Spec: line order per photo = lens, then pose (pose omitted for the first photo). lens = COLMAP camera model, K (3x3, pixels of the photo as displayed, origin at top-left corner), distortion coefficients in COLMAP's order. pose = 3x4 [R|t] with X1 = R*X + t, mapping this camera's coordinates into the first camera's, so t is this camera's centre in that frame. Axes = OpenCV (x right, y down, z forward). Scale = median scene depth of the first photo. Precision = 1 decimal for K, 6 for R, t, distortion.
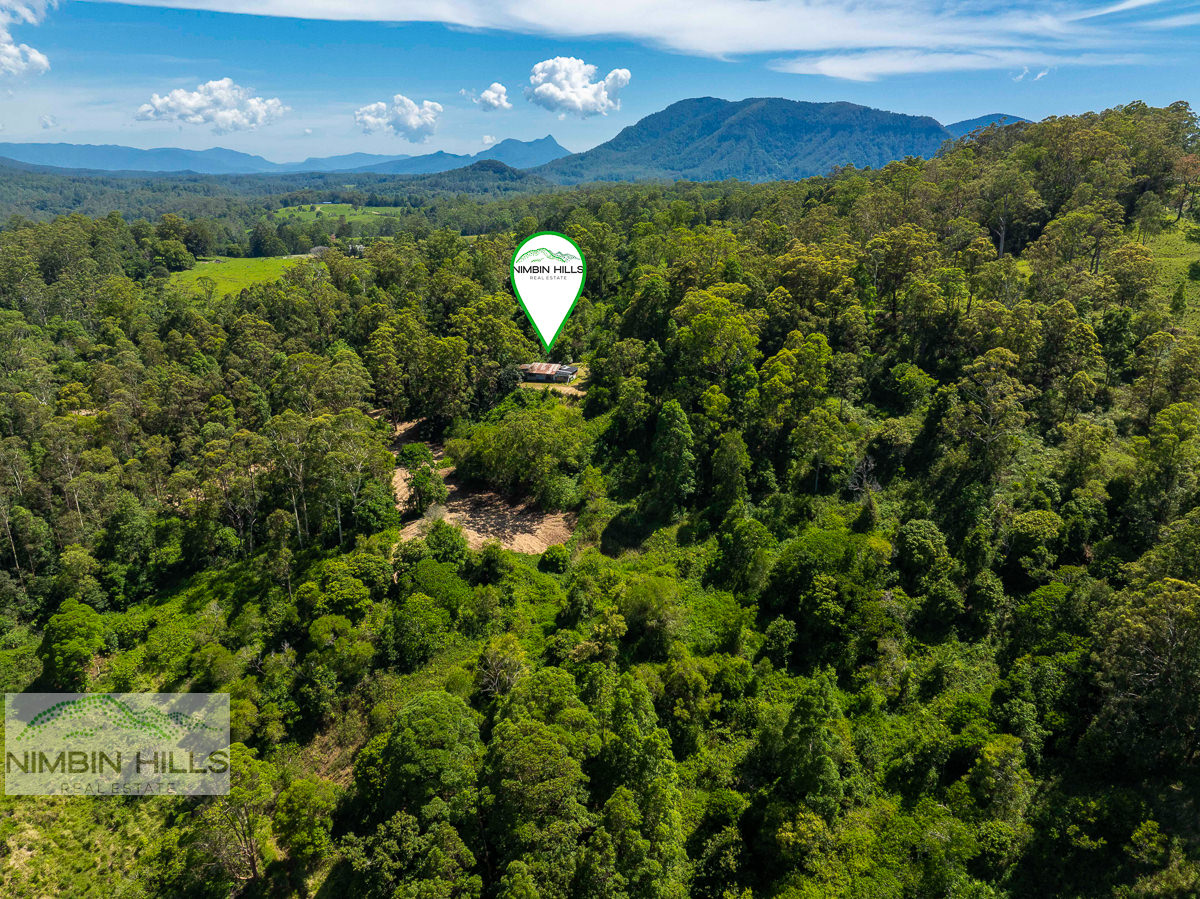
lens RADIAL K [[831.9, 0, 591.8], [0, 831.9, 449.2], [0, 0, 1]] dist [-0.041783, -0.002831]
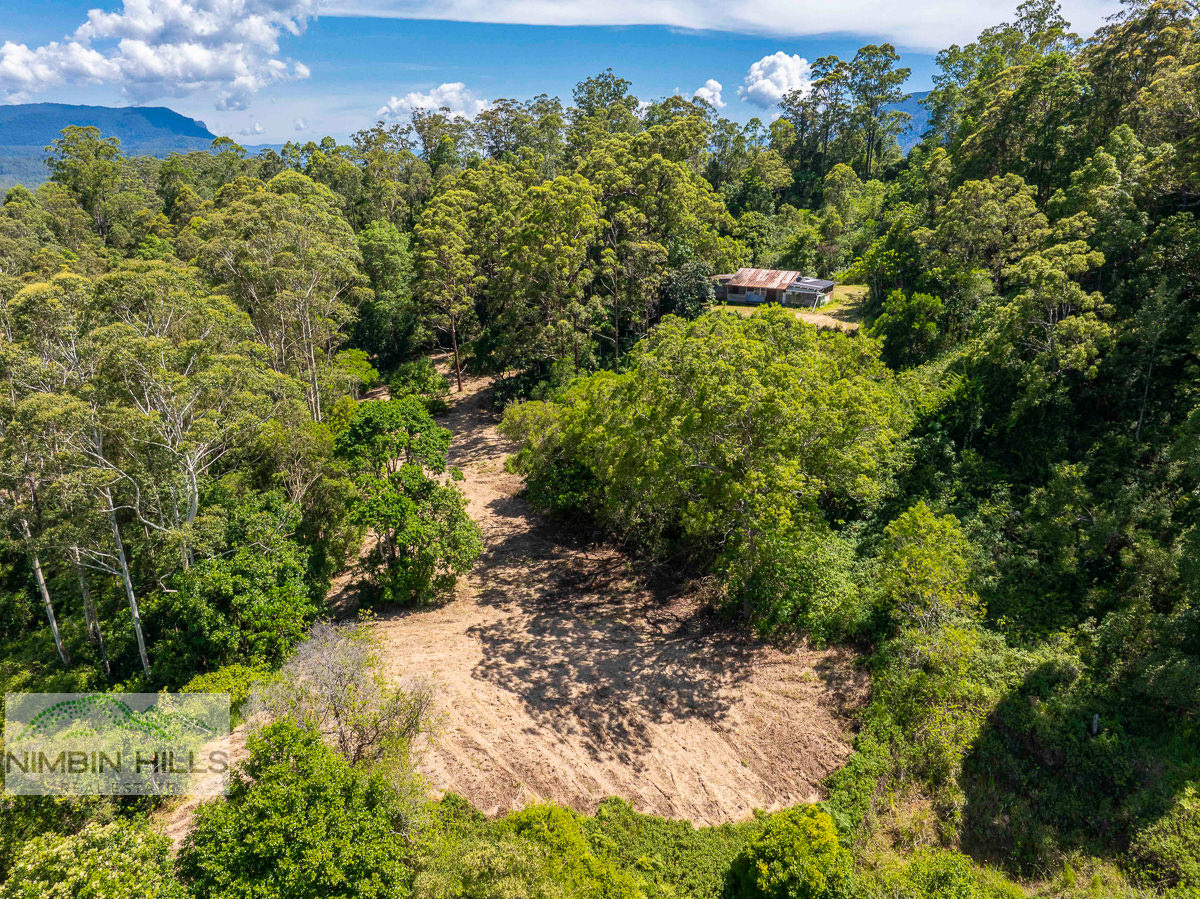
lens RADIAL K [[831.9, 0, 607.6], [0, 831.9, 439.0], [0, 0, 1]] dist [-0.041783, -0.002831]
pose [[0.975434, 0.068611, -0.209336, -0.048439], [-0.070931, 0.997475, -0.003586, 0.004036], [0.208562, 0.018346, 0.977837, 0.642236]]
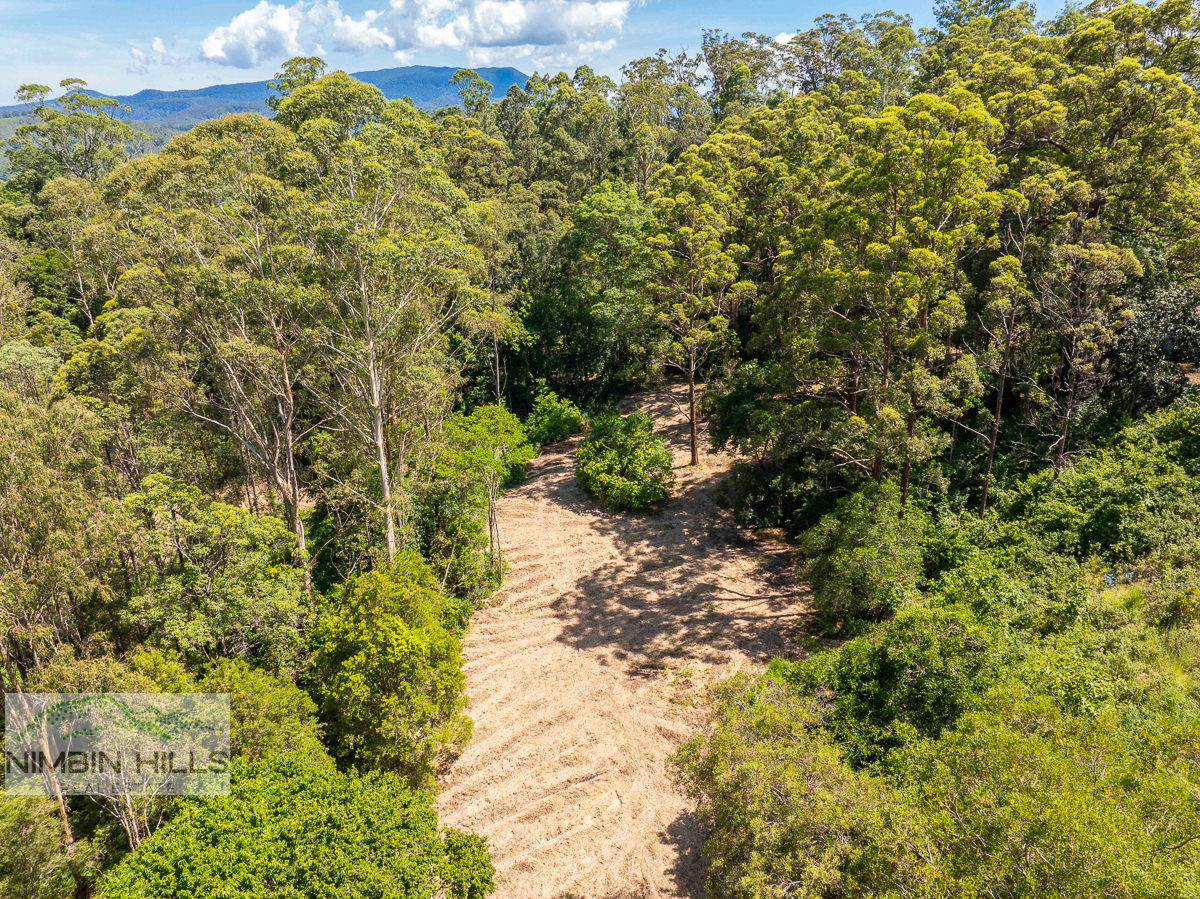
lens RADIAL K [[833.8, 0, 605.9], [0, 833.8, 454.4], [0, 0, 1]] dist [-0.040754, -0.000015]
pose [[0.833202, 0.202128, -0.514703, -0.125615], [-0.177734, 0.979300, 0.096863, -0.060765], [0.523628, 0.010774, 0.851879, 0.877594]]
